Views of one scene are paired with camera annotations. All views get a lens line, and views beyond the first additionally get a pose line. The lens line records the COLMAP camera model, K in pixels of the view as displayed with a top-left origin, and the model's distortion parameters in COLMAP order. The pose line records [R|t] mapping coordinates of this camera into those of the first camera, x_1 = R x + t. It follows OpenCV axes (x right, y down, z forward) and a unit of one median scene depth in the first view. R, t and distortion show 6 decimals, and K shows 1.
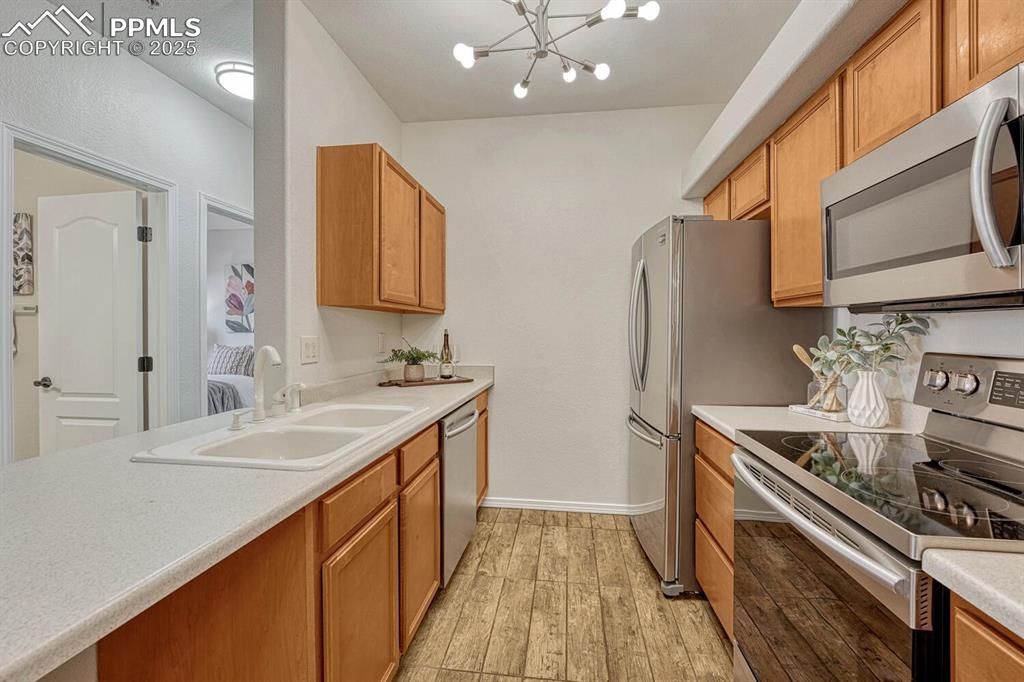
lens RADIAL K [[431.1, 0, 509.8], [0, 431.1, 334.1], [0, 0, 1]] dist [0.023556, 0.000495]
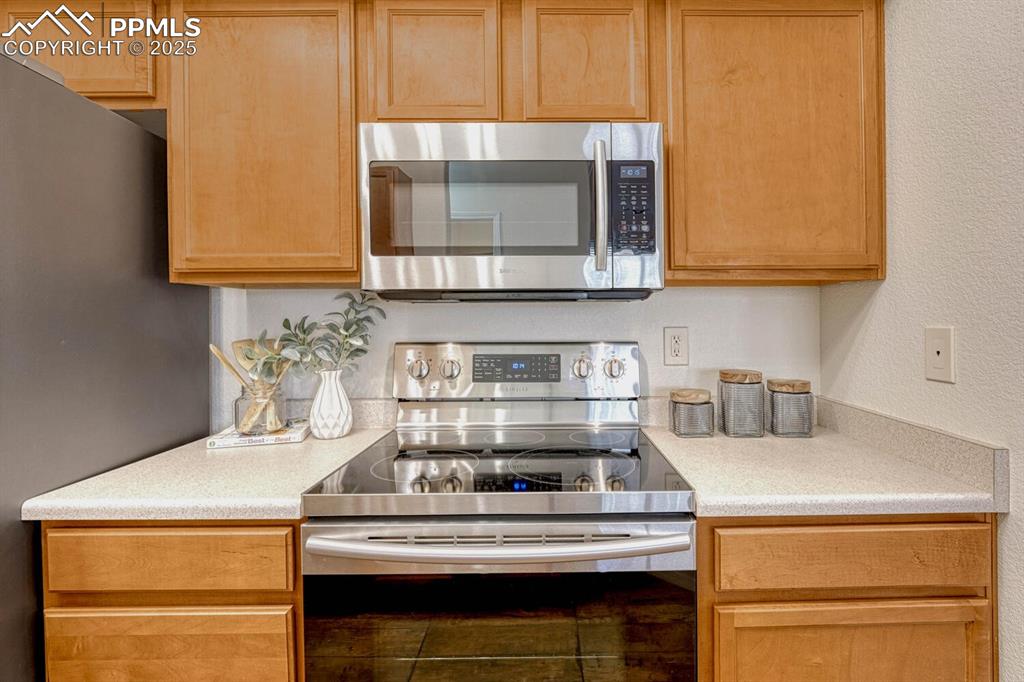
lens RADIAL K [[431.1, 0, 509.8], [0, 431.1, 334.1], [0, 0, 1]] dist [0.023556, 0.000495]
pose [[-0.137854, -0.001024, 0.990452, -0.045870], [0.014567, 0.999889, 0.003061, 0.012547], [-0.990345, 0.014849, -0.137824, 0.542639]]
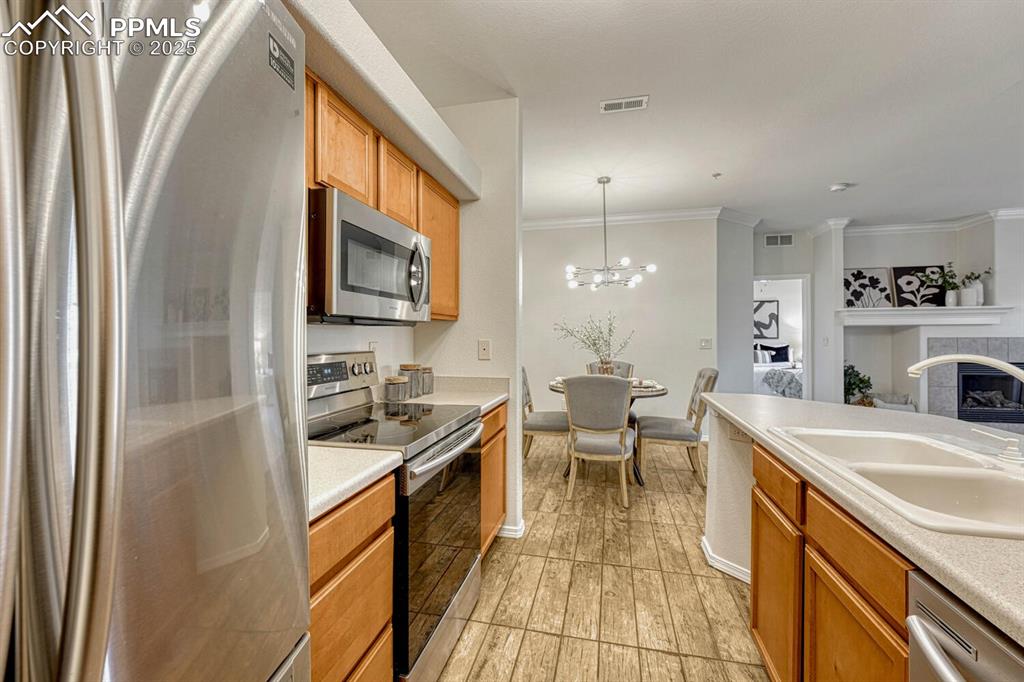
lens RADIAL K [[431.1, 0, 509.8], [0, 431.1, 334.1], [0, 0, 1]] dist [0.023556, 0.000495]
pose [[-0.994613, 0.003054, 0.103609, 0.131964], [0.003430, 0.999988, 0.003451, -0.011065], [-0.103597, 0.003788, -0.994612, 1.208966]]
